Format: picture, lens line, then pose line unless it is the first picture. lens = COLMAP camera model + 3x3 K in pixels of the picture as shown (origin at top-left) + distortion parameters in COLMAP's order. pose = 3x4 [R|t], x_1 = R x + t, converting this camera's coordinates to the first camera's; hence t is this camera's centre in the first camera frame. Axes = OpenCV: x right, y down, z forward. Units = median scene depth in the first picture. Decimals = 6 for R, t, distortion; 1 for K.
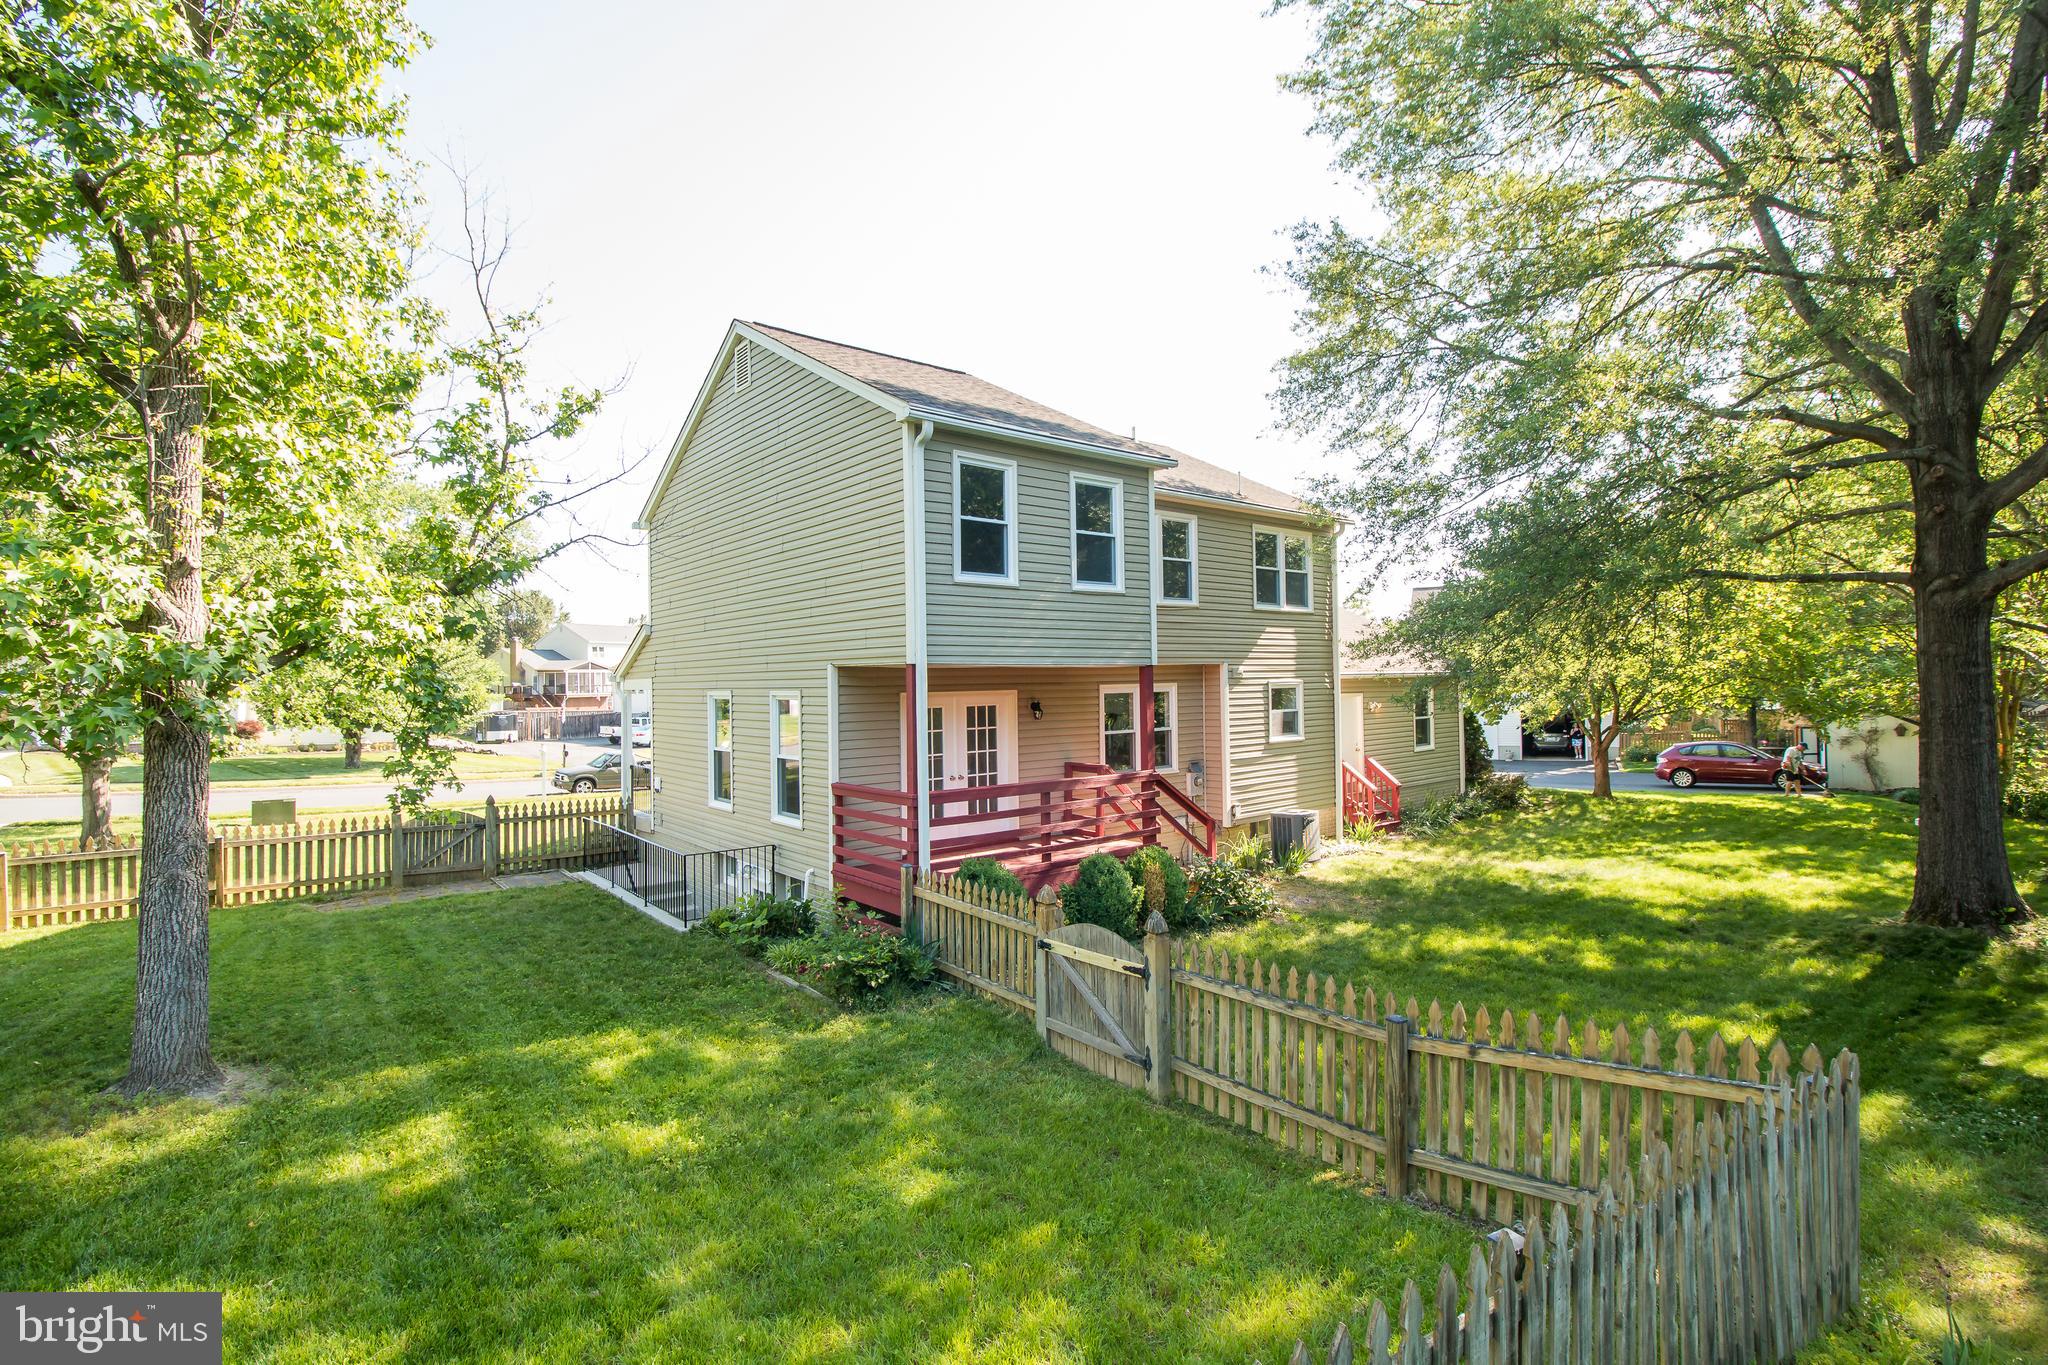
lens RADIAL K [[937.9, 0, 1024.0], [0, 937.9, 682.5], [0, 0, 1]] dist [-0.010998, -0.000223]
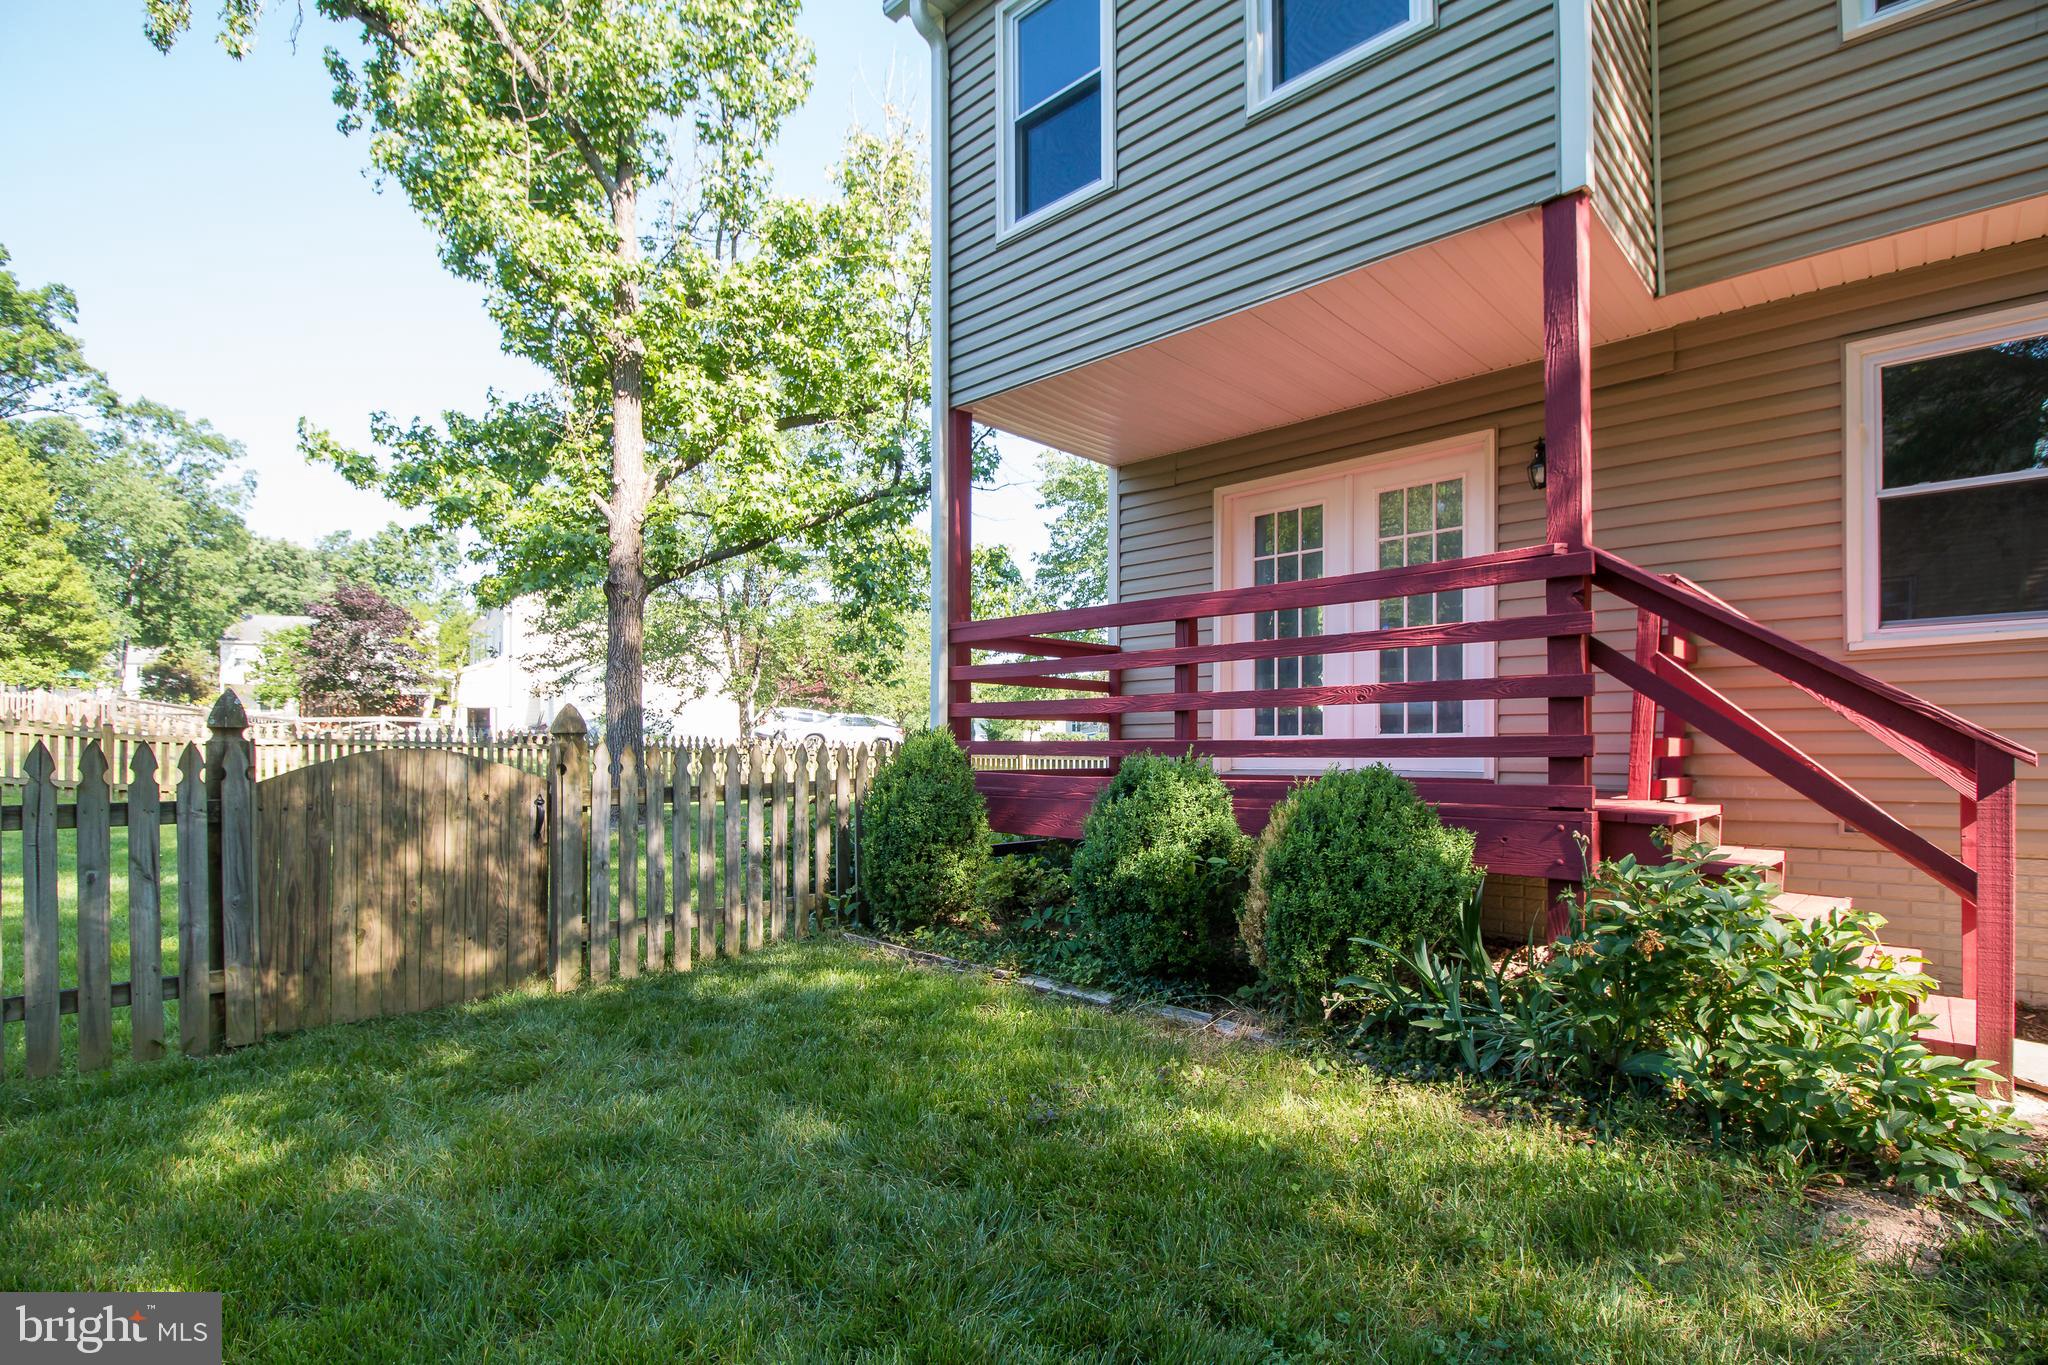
lens RADIAL K [[958.5, 0, 1065.8], [0, 958.5, 747.0], [0, 0, 1]] dist [-0.003898, -0.000271]
pose [[0.156585, 0.015853, -0.987537, 0.360420], [0.004638, 0.999848, 0.016787, 0.132477], [0.987654, -0.007209, 0.156488, 0.688289]]
